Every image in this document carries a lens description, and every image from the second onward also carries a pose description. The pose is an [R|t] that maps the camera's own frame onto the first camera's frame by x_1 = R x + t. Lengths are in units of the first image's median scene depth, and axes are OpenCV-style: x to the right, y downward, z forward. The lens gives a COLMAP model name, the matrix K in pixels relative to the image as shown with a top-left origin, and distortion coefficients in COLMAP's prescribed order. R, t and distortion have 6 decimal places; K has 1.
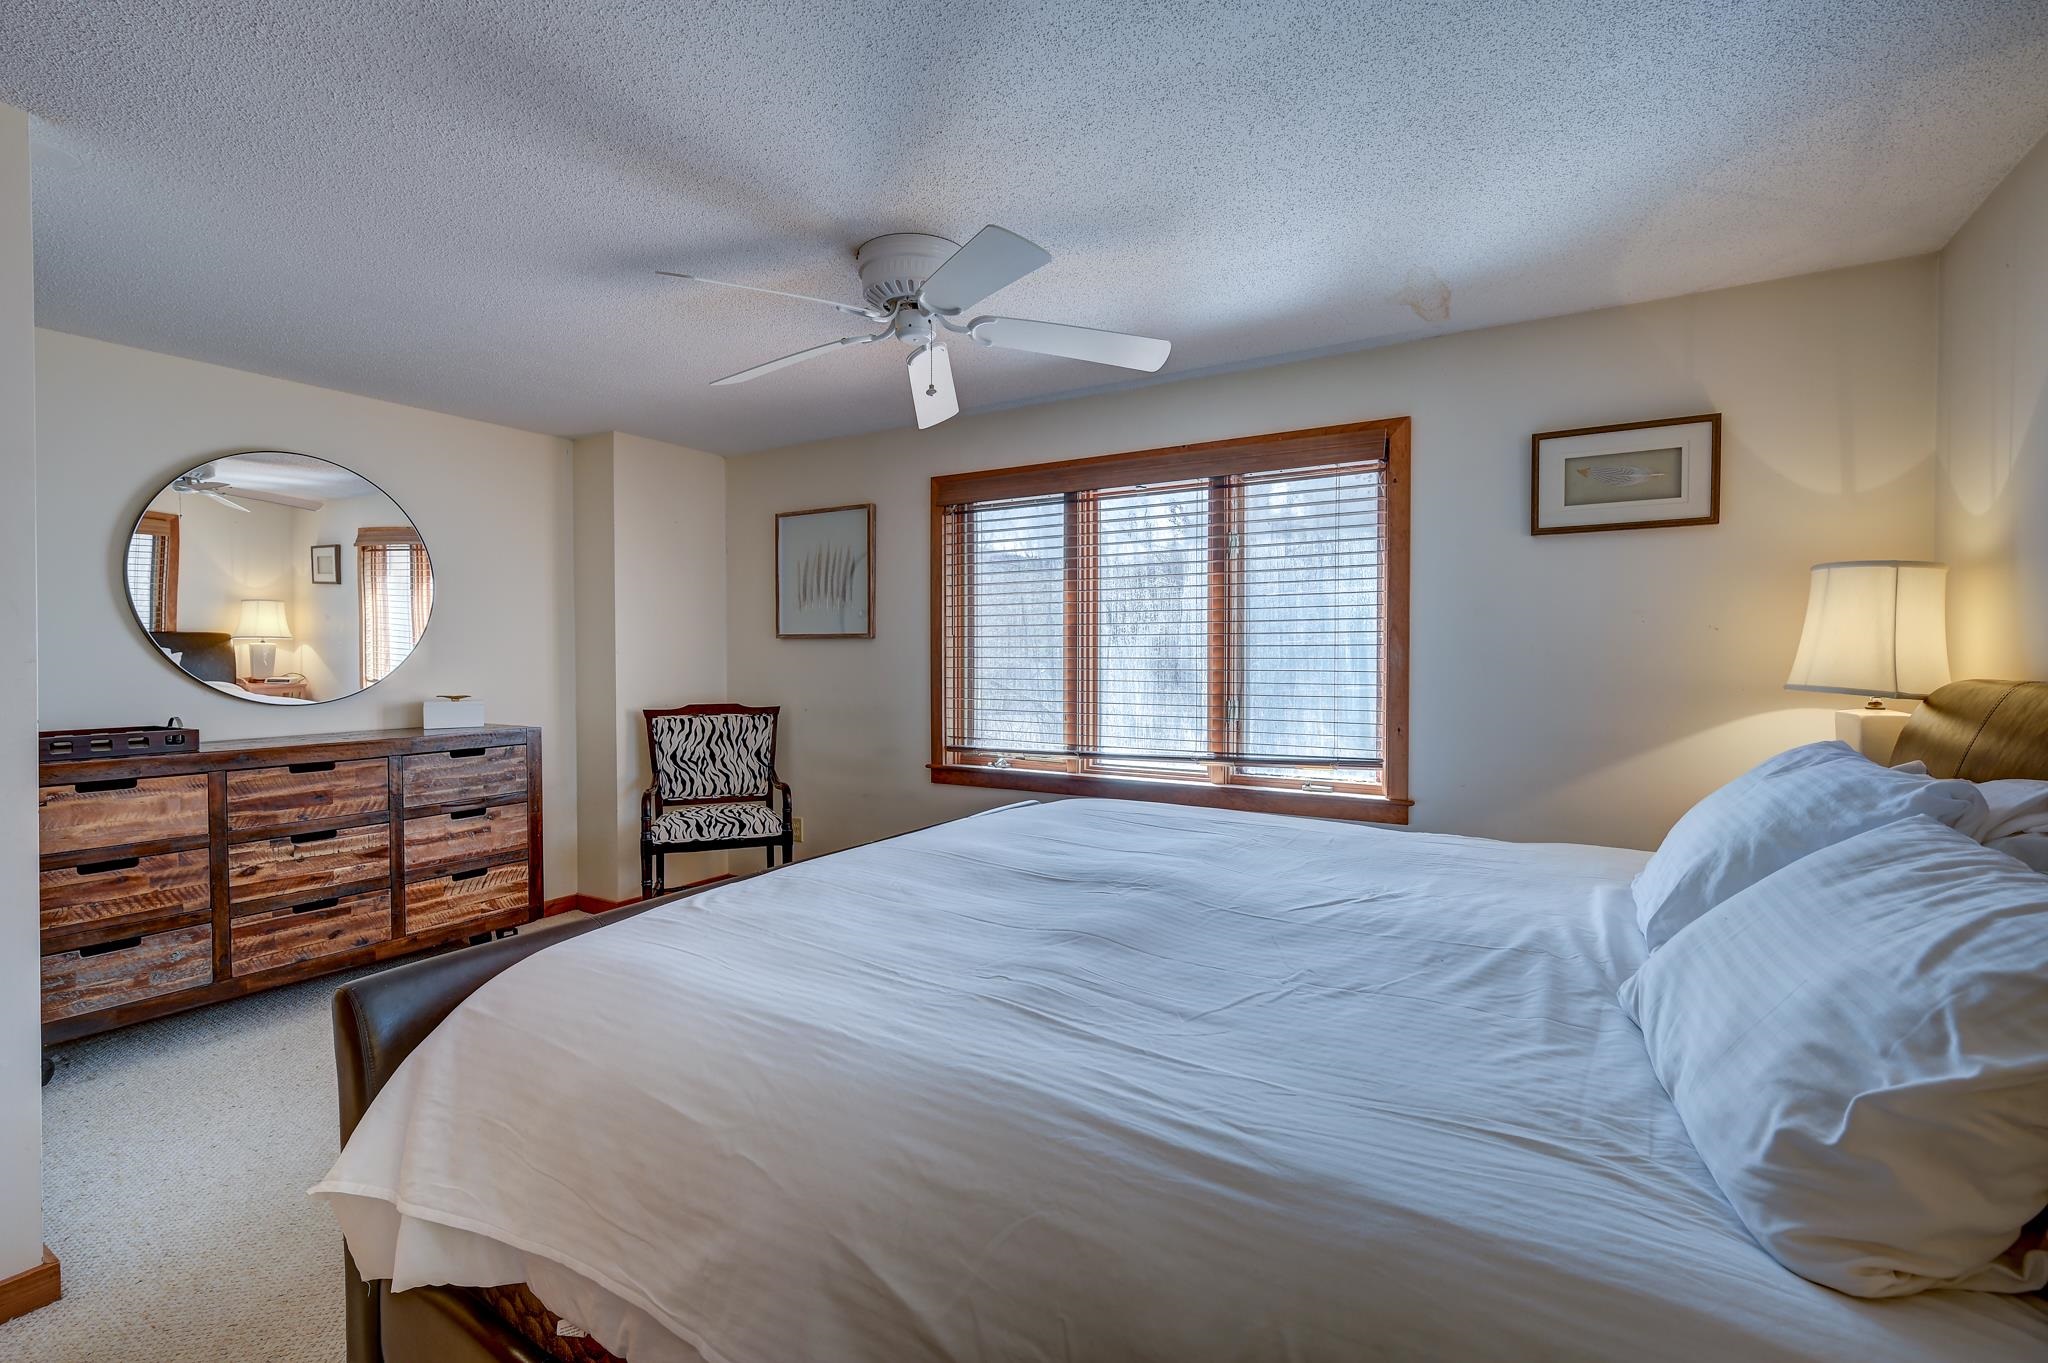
lens RADIAL K [[896.3, 0, 1034.8], [0, 896.3, 673.3], [0, 0, 1]] dist [0.002828, 0.000436]
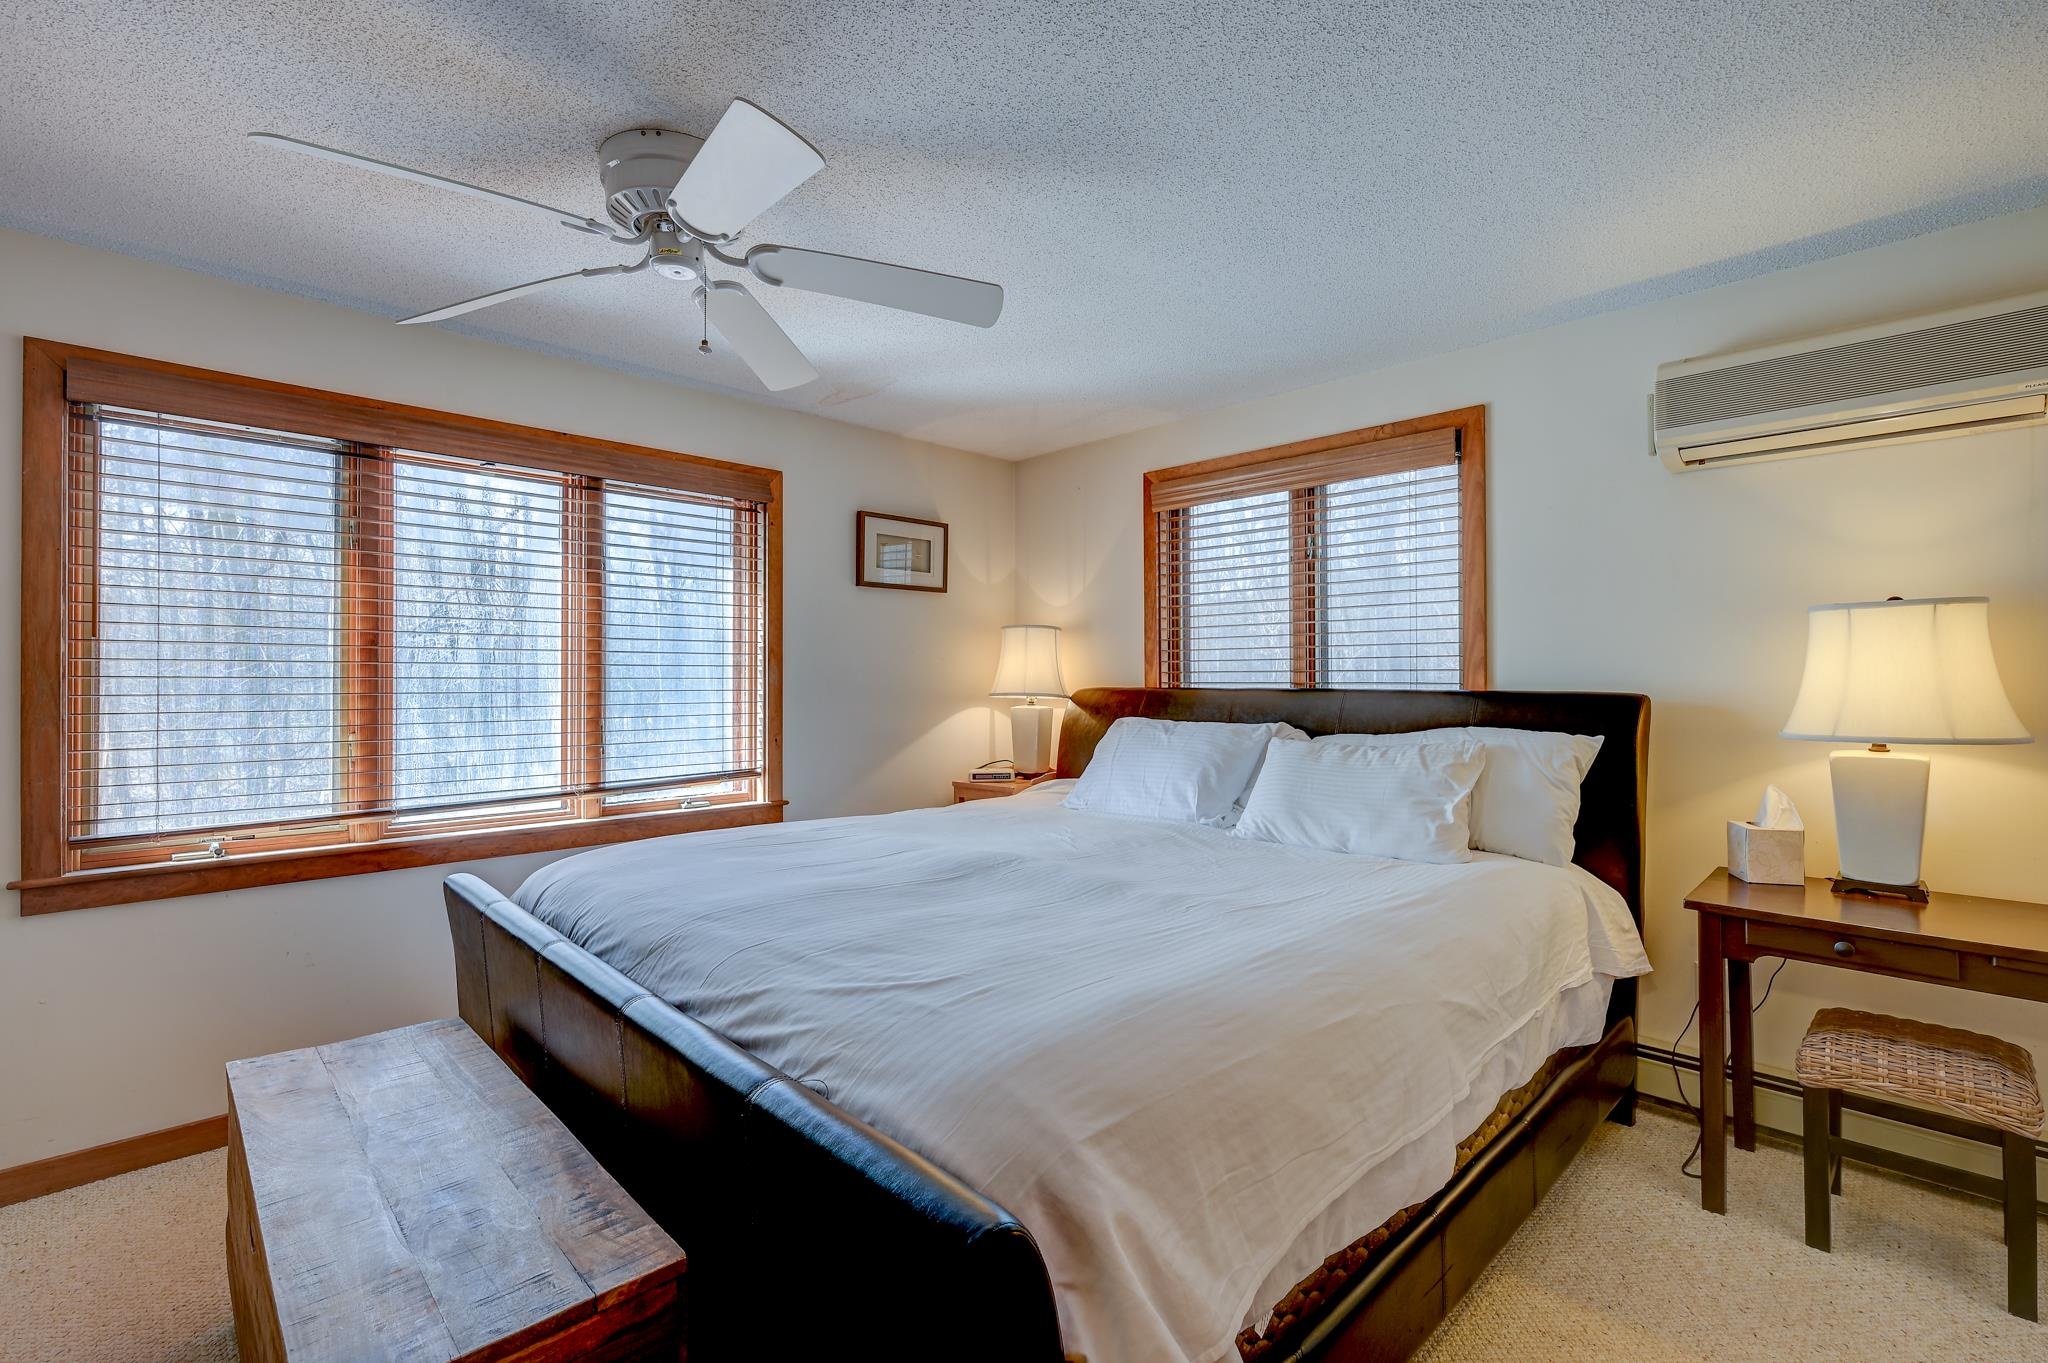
lens RADIAL K [[909.3, 0, 1028.4], [0, 909.3, 674.4], [0, 0, 1]] dist [-0.001699, 0.000183]
pose [[0.251494, 0.005864, 0.967841, -1.610472], [0.019965, 0.999737, -0.011245, -0.004963], [-0.967653, 0.022151, 0.251311, 0.988438]]
